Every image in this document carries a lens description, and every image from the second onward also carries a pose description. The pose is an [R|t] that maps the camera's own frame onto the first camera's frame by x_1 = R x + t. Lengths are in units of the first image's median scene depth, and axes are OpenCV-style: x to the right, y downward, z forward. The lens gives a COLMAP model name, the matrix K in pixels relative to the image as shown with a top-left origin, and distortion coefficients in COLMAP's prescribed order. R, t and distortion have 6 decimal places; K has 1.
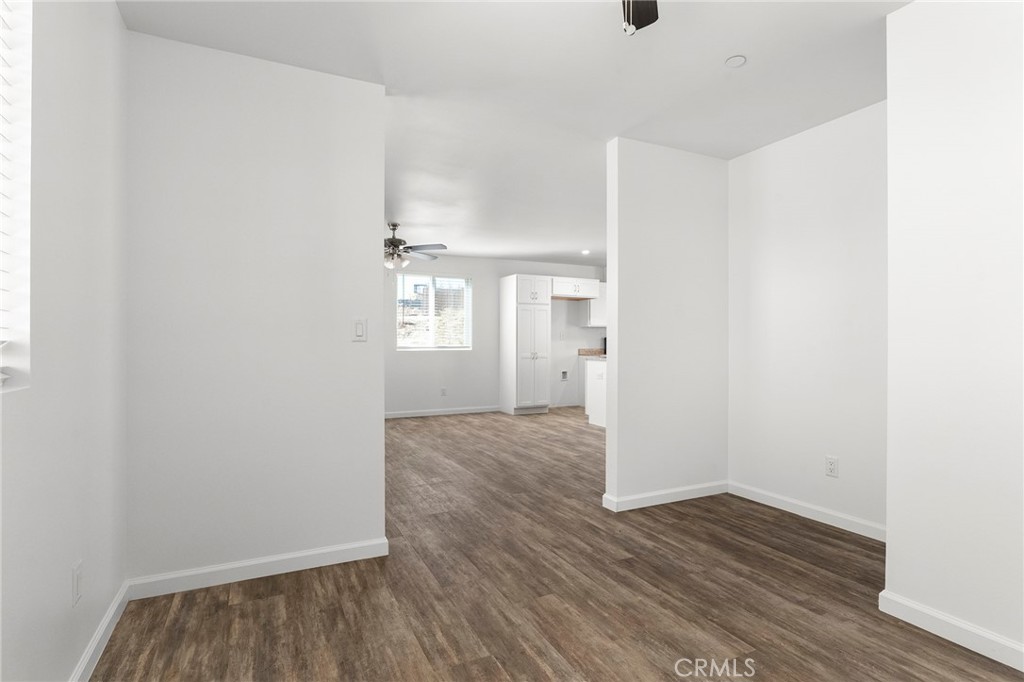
lens RADIAL K [[512.0, 0, 512.0], [0, 512.0, 341.0], [0, 0, 1]] dist [-0.000047, 0.000116]
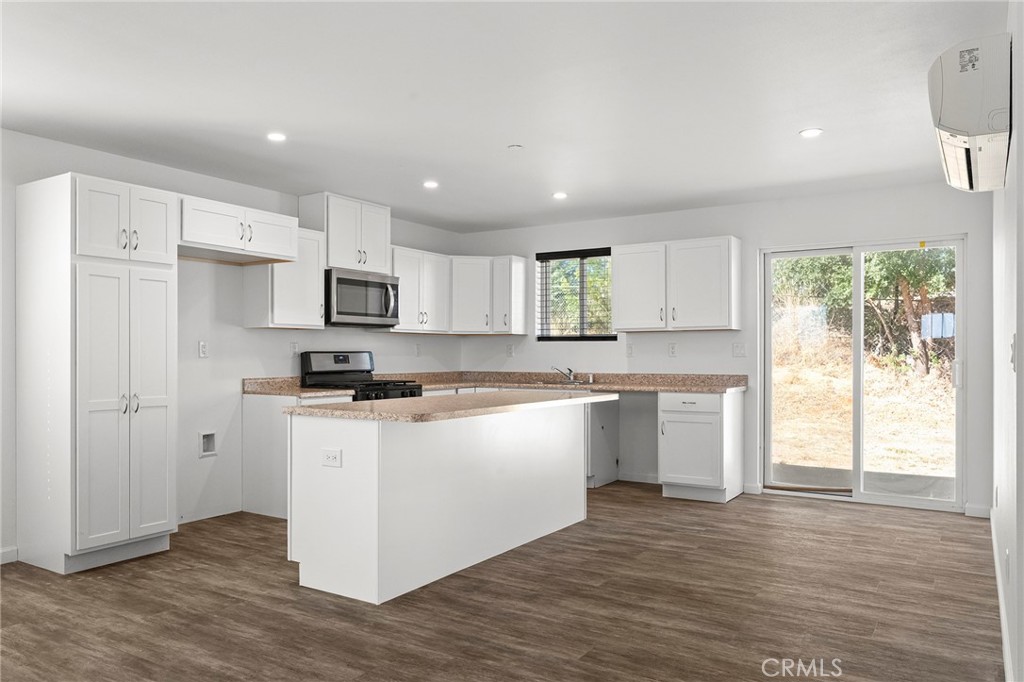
lens RADIAL K [[728.4, 0, 512.8], [0, 728.4, 354.4], [0, 0, 1]] dist [-0.001341, 0.000411]
pose [[0.854038, -0.003742, 0.520198, 0.008058], [0.002288, 0.999991, 0.003436, -0.008763], [-0.520206, -0.001744, 0.854039, 0.482422]]
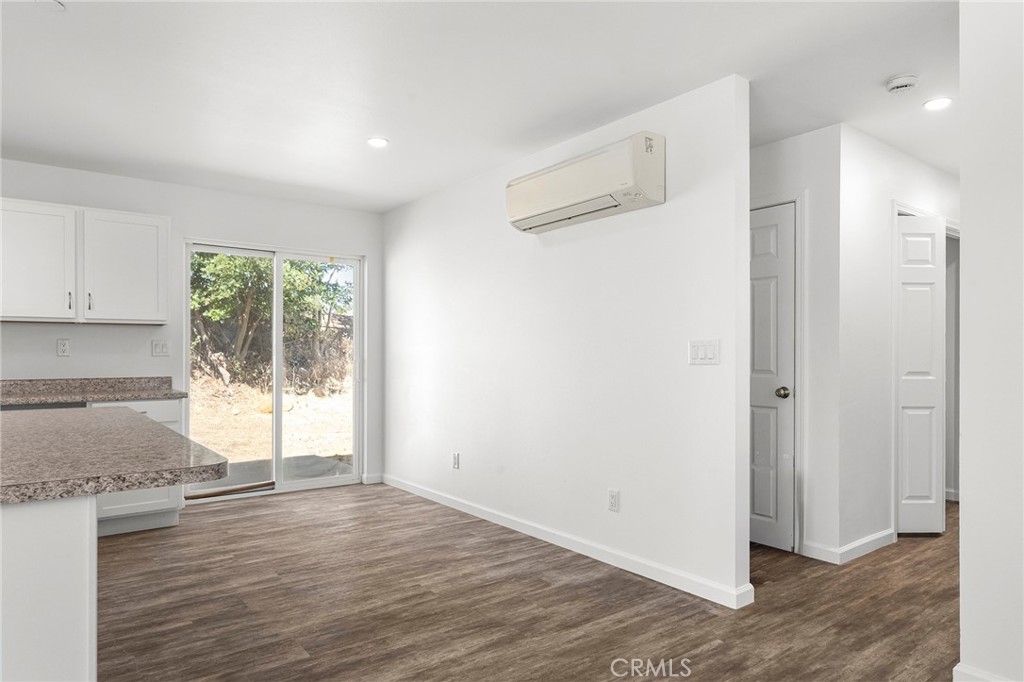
lens RADIAL K [[629.5, 0, 511.9], [0, 629.5, 354.6], [0, 0, 1]] dist [-0.002943, -0.000483]
pose [[-0.192494, -0.002473, 0.981295, -0.027718], [-0.003366, 0.999993, 0.001860, -0.006258], [-0.981292, -0.002945, -0.192501, 0.869545]]
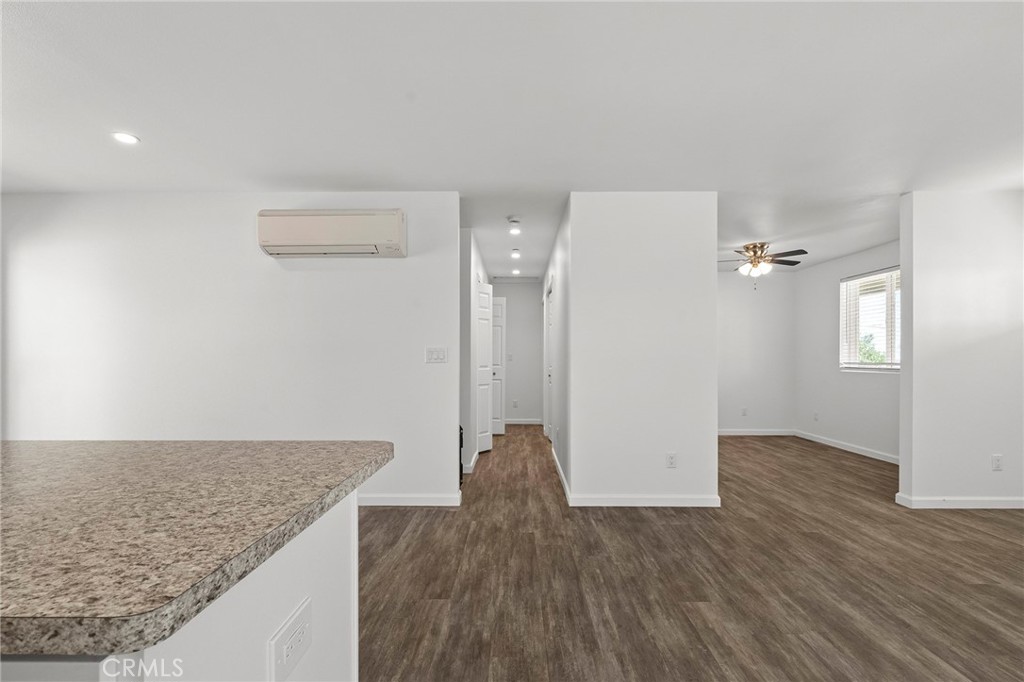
lens RADIAL K [[452.4, 0, 512.7], [0, 452.4, 355.9], [0, 0, 1]] dist [-0.004294, -0.000145]
pose [[-0.892374, -0.001622, 0.451293, 0.069415], [-0.004584, 0.999975, -0.005470, -0.004236], [-0.451273, -0.006950, -0.892359, 1.076275]]
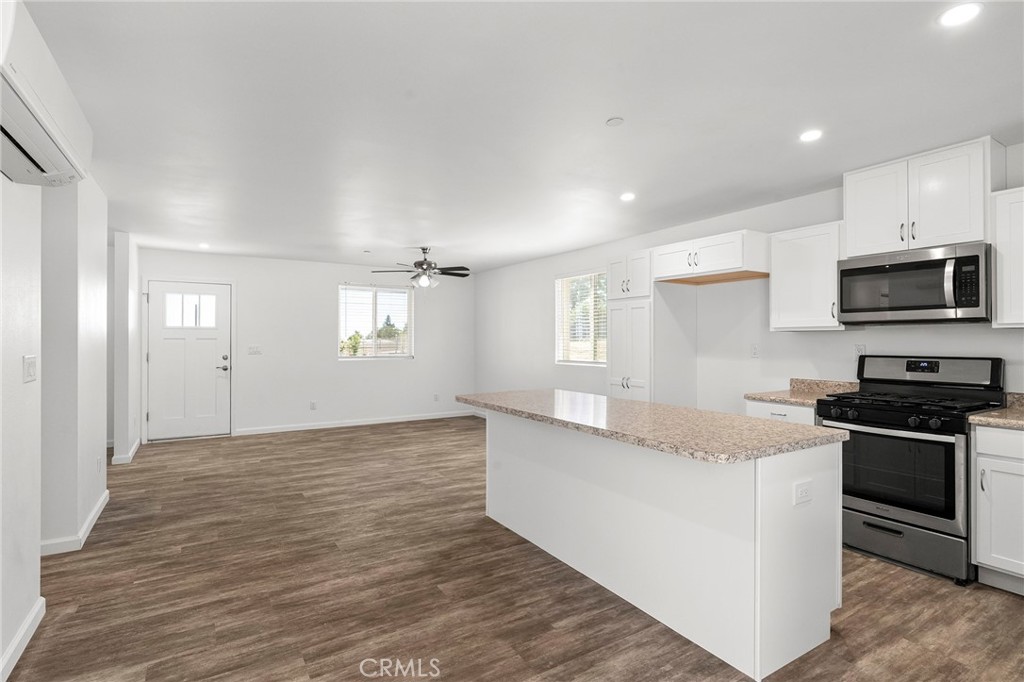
lens RADIAL K [[506.2, 0, 512.0], [0, 506.2, 341.0], [0, 0, 1]] dist [-0.001829, -0.000075]
pose [[0.097959, -0.000762, -0.995190, 0.743149], [0.001735, 0.999998, -0.000595, -0.025017], [0.995189, -0.001669, 0.097960, 0.932589]]
